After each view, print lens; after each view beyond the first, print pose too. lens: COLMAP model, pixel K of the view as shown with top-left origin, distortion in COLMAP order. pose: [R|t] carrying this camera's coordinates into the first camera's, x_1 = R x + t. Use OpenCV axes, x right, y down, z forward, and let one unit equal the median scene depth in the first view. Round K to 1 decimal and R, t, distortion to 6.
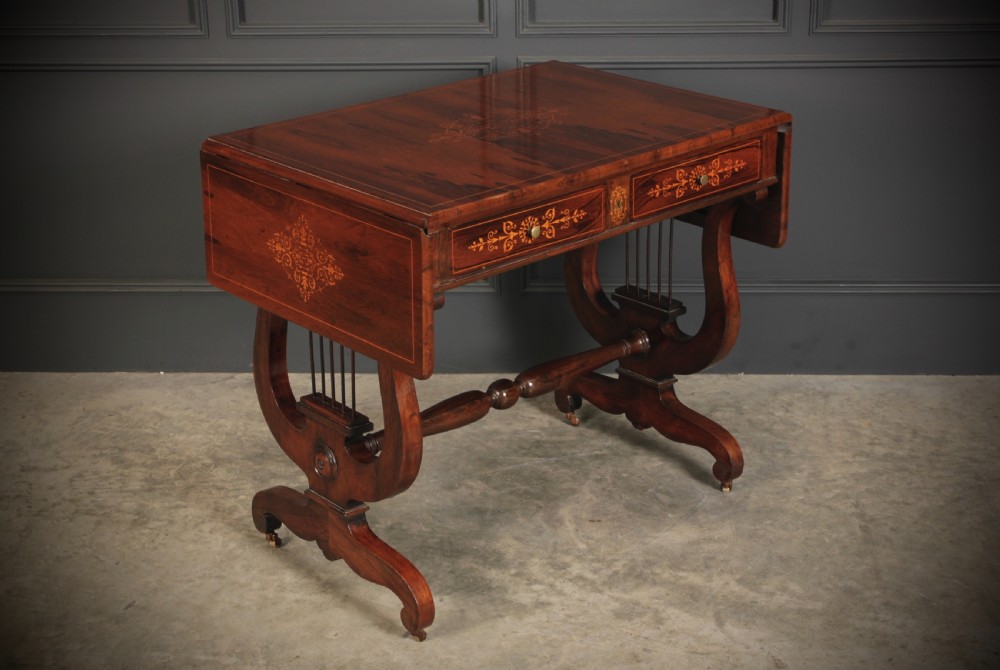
lens RADIAL K [[1634.3, 0, 487.3], [0, 1634.3, 337.6], [0, 0, 1]] dist [0.040637, -0.057743]
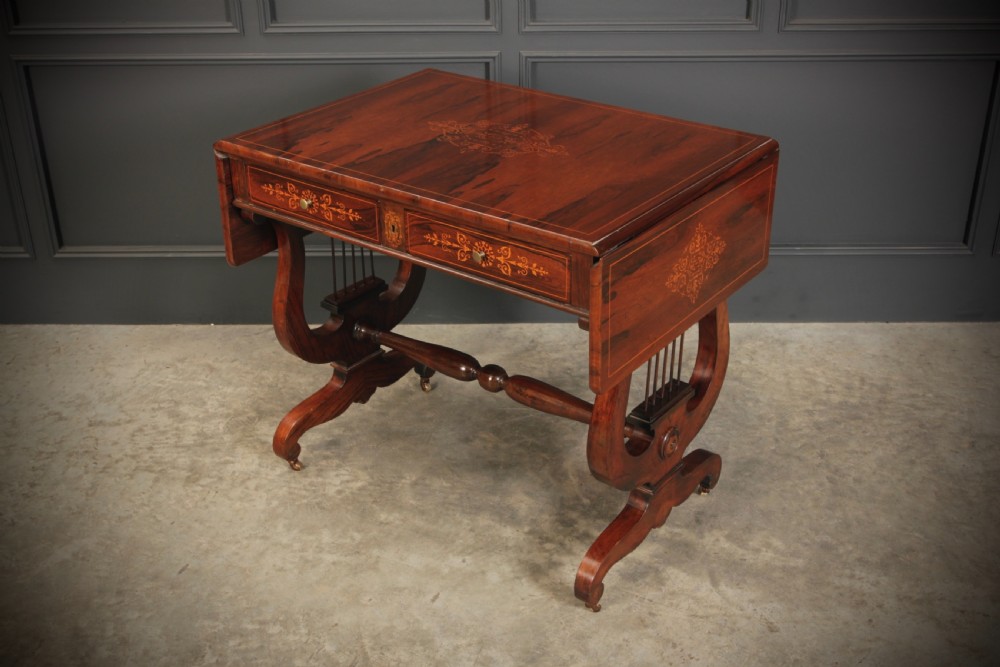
lens RADIAL K [[1173.5, 0, 500.5], [0, 1173.5, 329.8], [0, 0, 1]] dist [-0.021454, -0.006990]
pose [[0.999515, -0.010016, 0.029492, -0.023304], [0.006979, 0.994828, 0.101337, -0.071487], [-0.030355, -0.101082, 0.994415, 0.205060]]
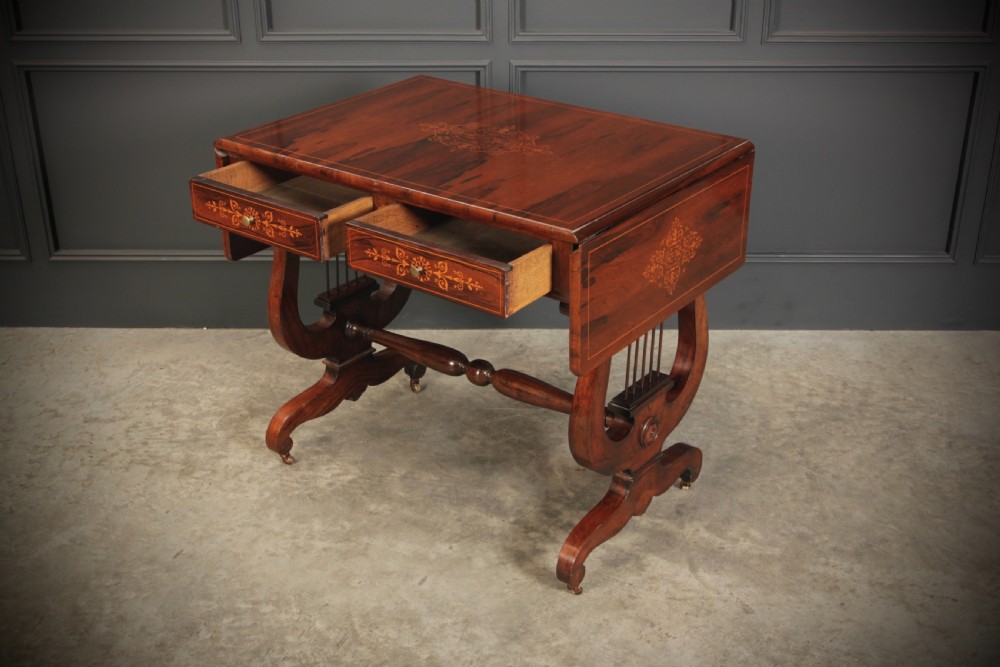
lens RADIAL K [[1235.5, 0, 497.4], [0, 1235.5, 332.0], [0, 0, 1]] dist [-0.009874, -0.028462]
pose [[0.999507, -0.002508, 0.031290, -0.020492], [0.000224, 0.997347, 0.072792, -0.050072], [-0.031390, -0.072749, 0.996856, 0.134649]]
